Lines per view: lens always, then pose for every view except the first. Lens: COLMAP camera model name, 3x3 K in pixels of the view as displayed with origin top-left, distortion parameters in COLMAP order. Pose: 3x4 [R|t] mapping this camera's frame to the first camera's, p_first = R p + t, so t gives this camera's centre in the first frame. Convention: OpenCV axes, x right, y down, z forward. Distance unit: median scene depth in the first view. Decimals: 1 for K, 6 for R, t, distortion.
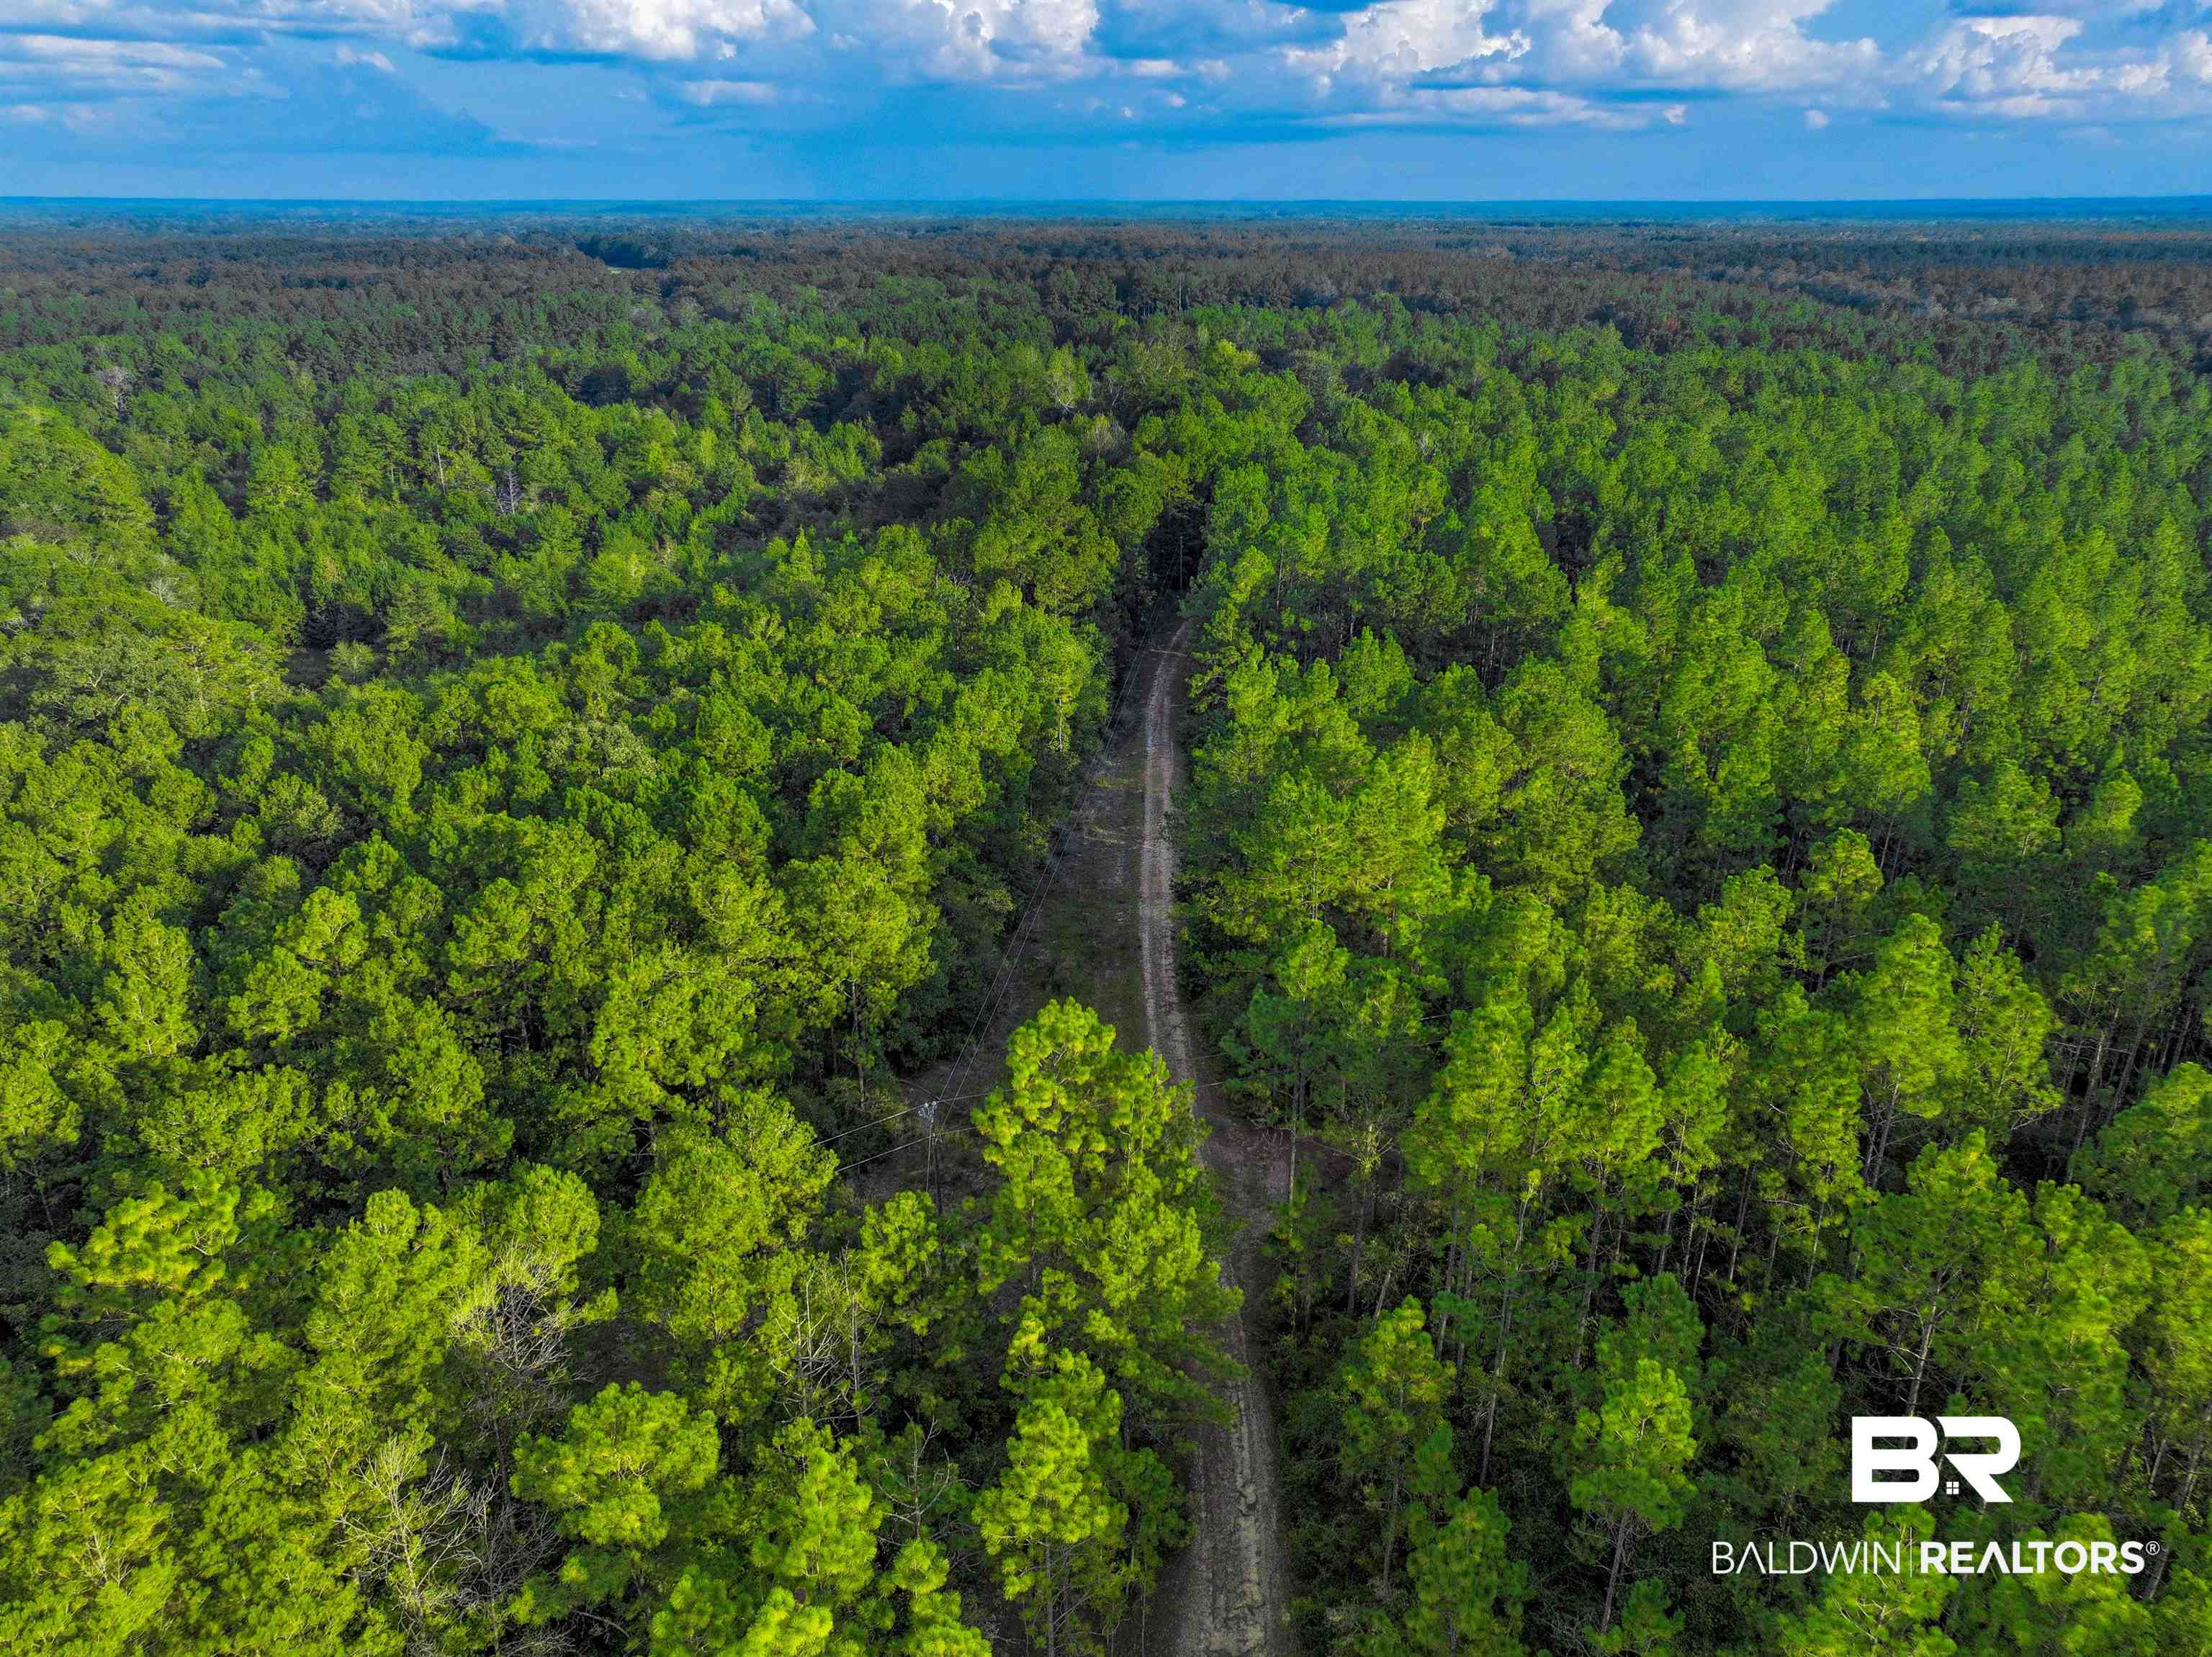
lens RADIAL K [[1574.7, 0, 1109.7], [0, 1574.7, 840.7], [0, 0, 1]] dist [0.008528, -0.005018]
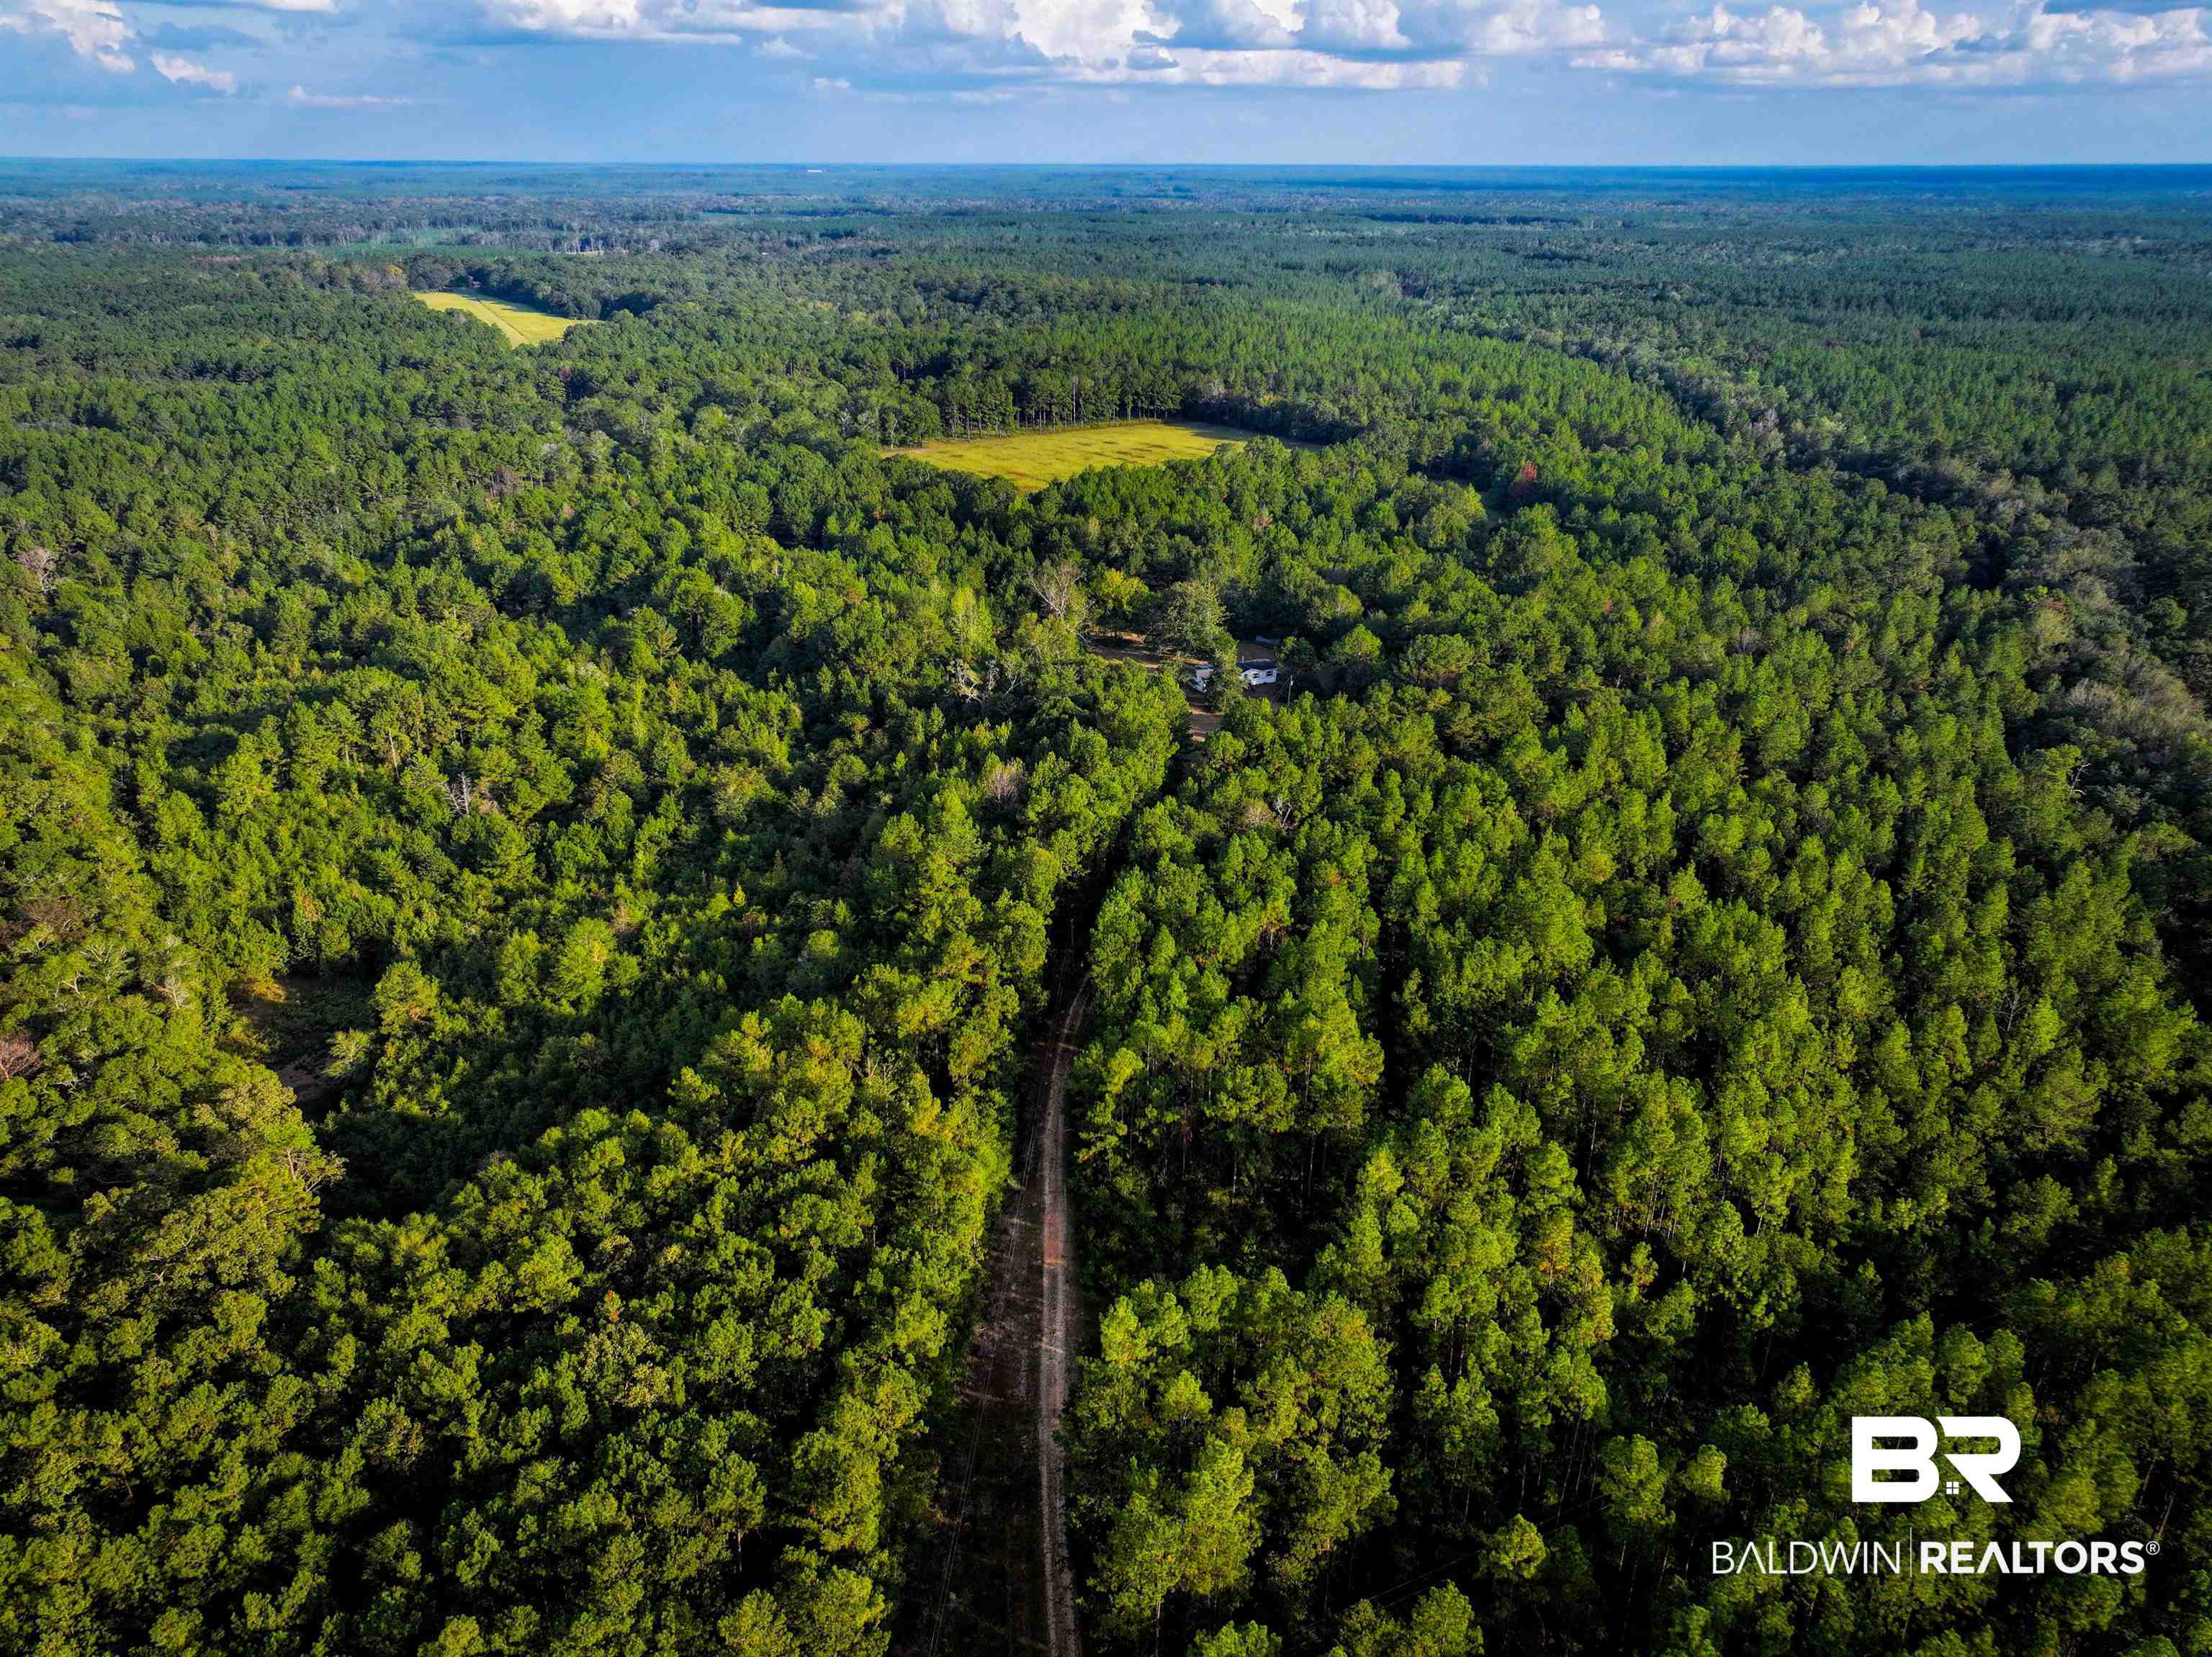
lens RADIAL K [[1574.7, 0, 1109.7], [0, 1574.7, 840.7], [0, 0, 1]] dist [0.008528, -0.005018]
pose [[0.998077, -0.024432, 0.056962, 0.006128], [0.023241, 0.999499, 0.021476, -0.197466], [-0.057458, -0.020110, 0.998145, -0.122897]]
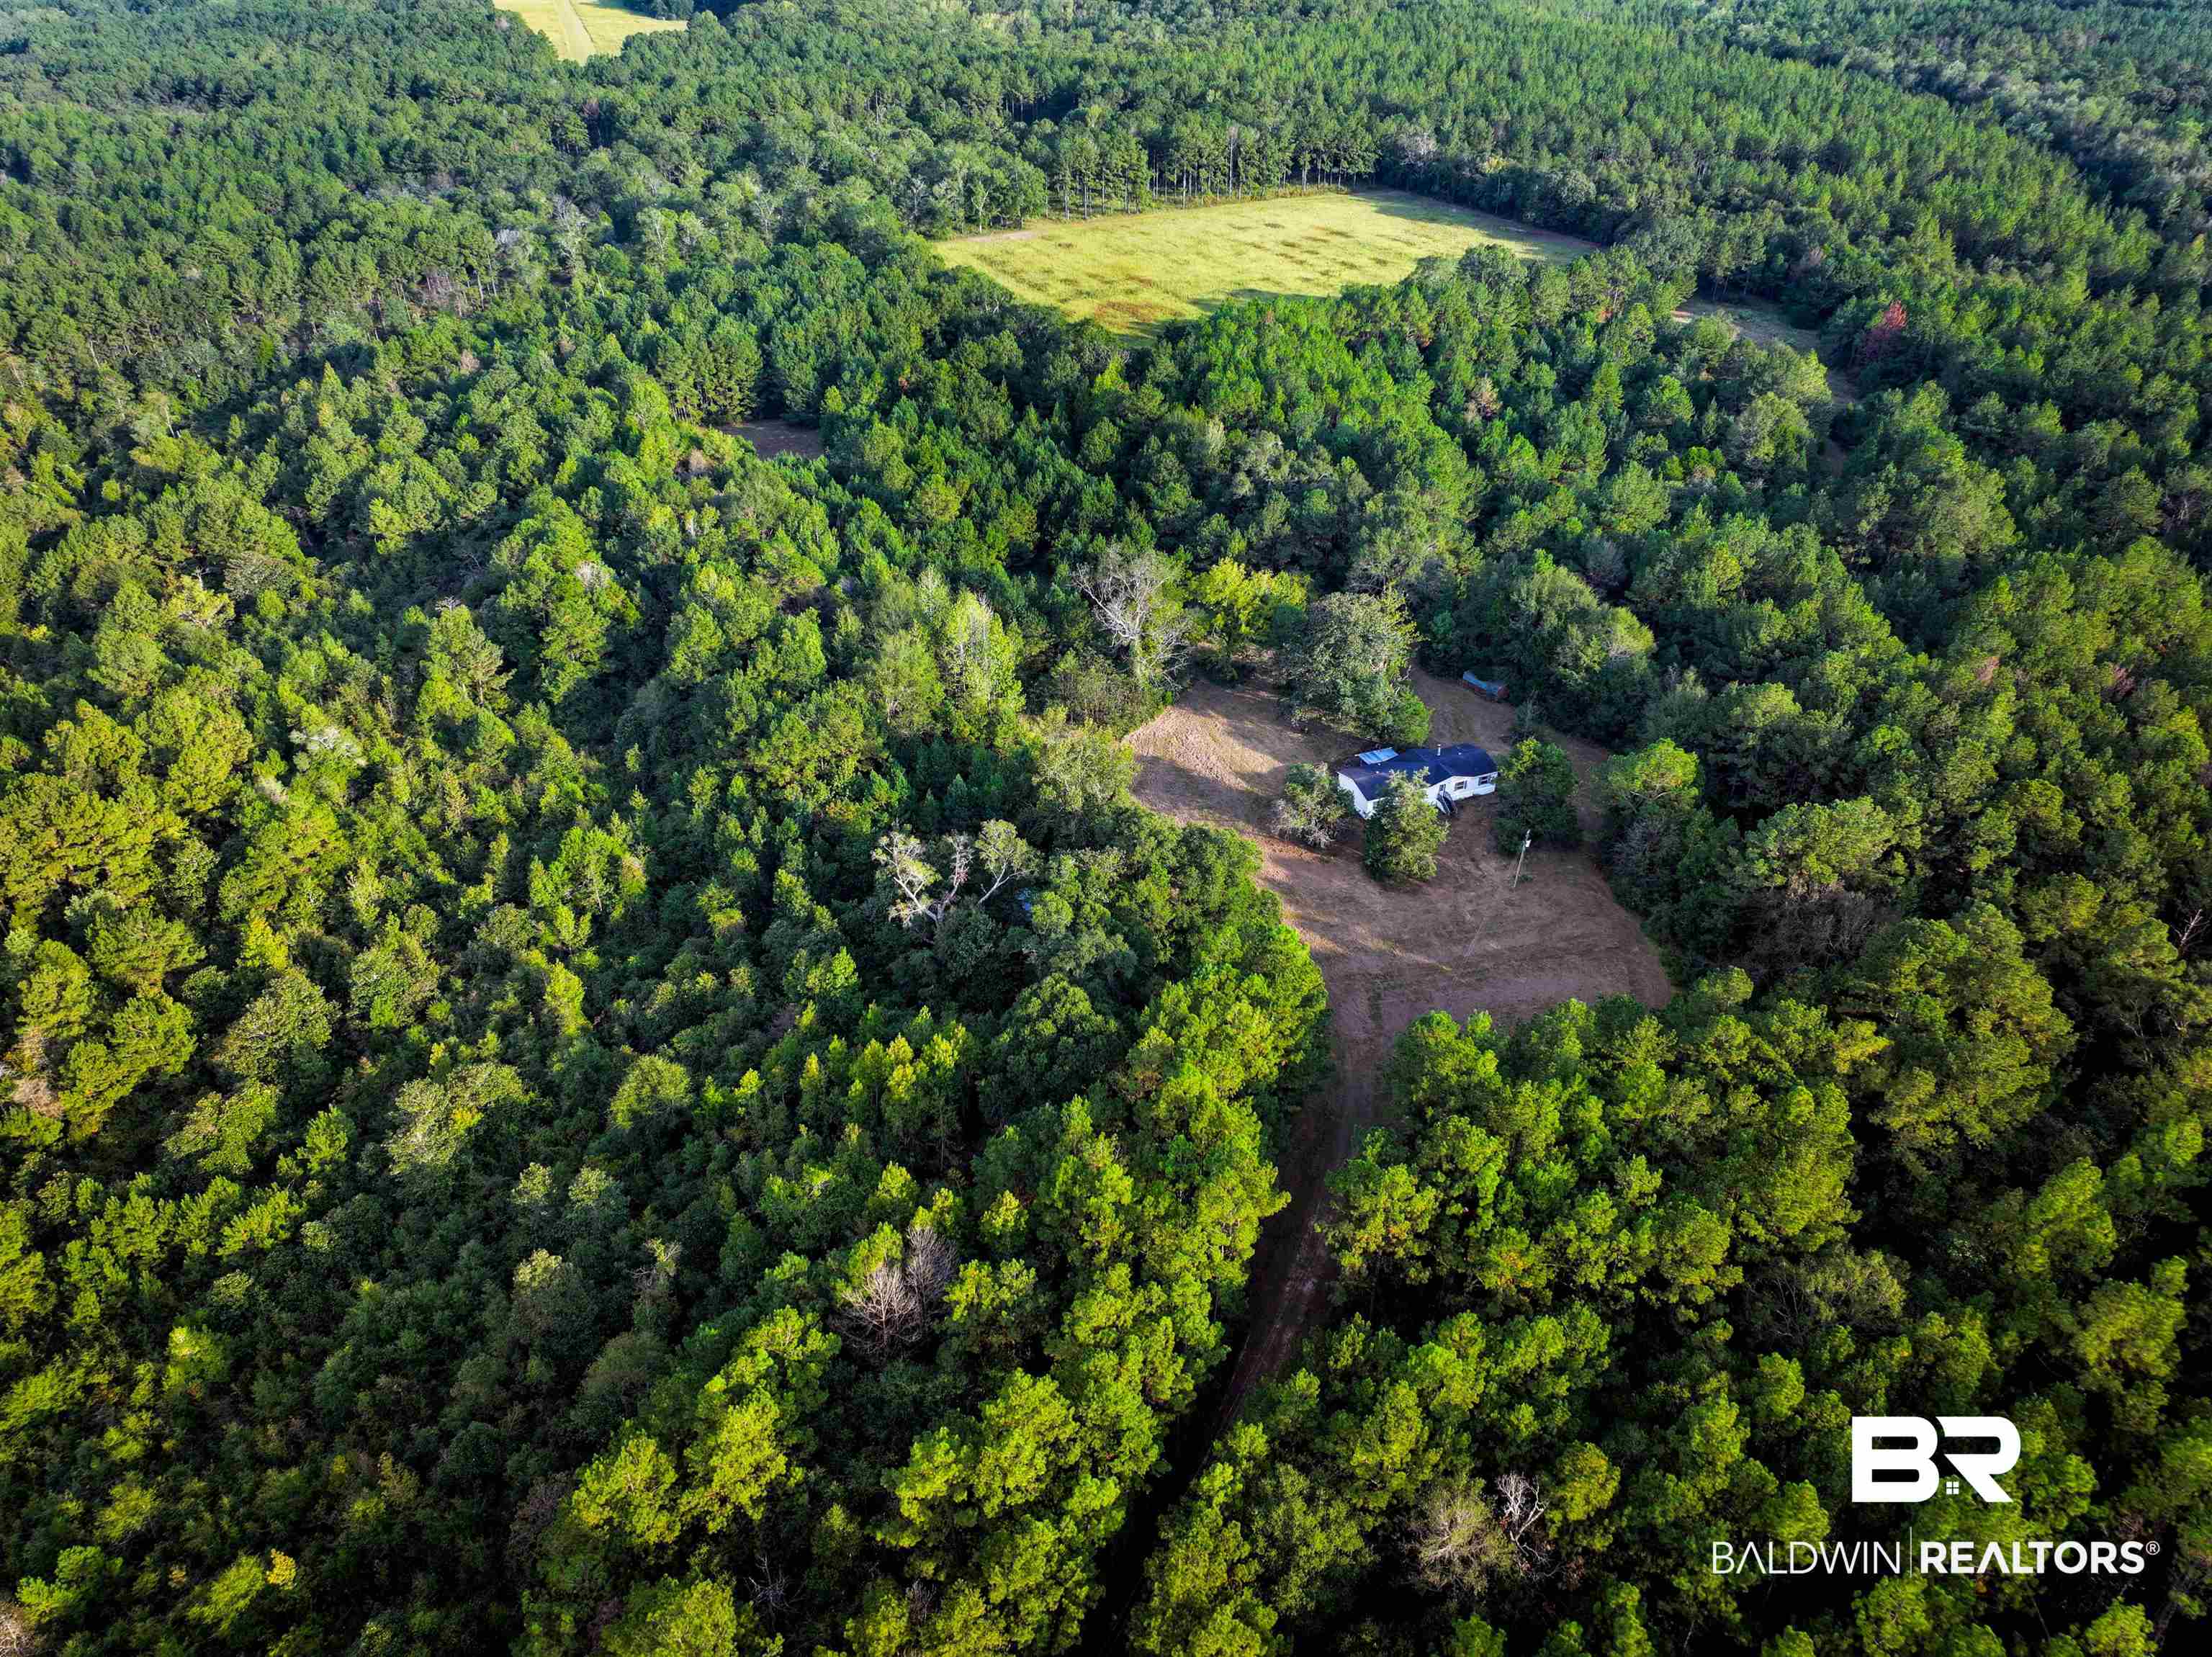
lens RADIAL K [[1604.2, 0, 1106.0], [0, 1604.2, 828.5], [0, 0, 1]] dist [-0.006318, 0.027608]
pose [[0.998683, 0.023654, -0.045528, 0.073269], [-0.015261, 0.984169, 0.176572, -0.418351], [0.048984, -0.175645, 0.983234, 0.425824]]
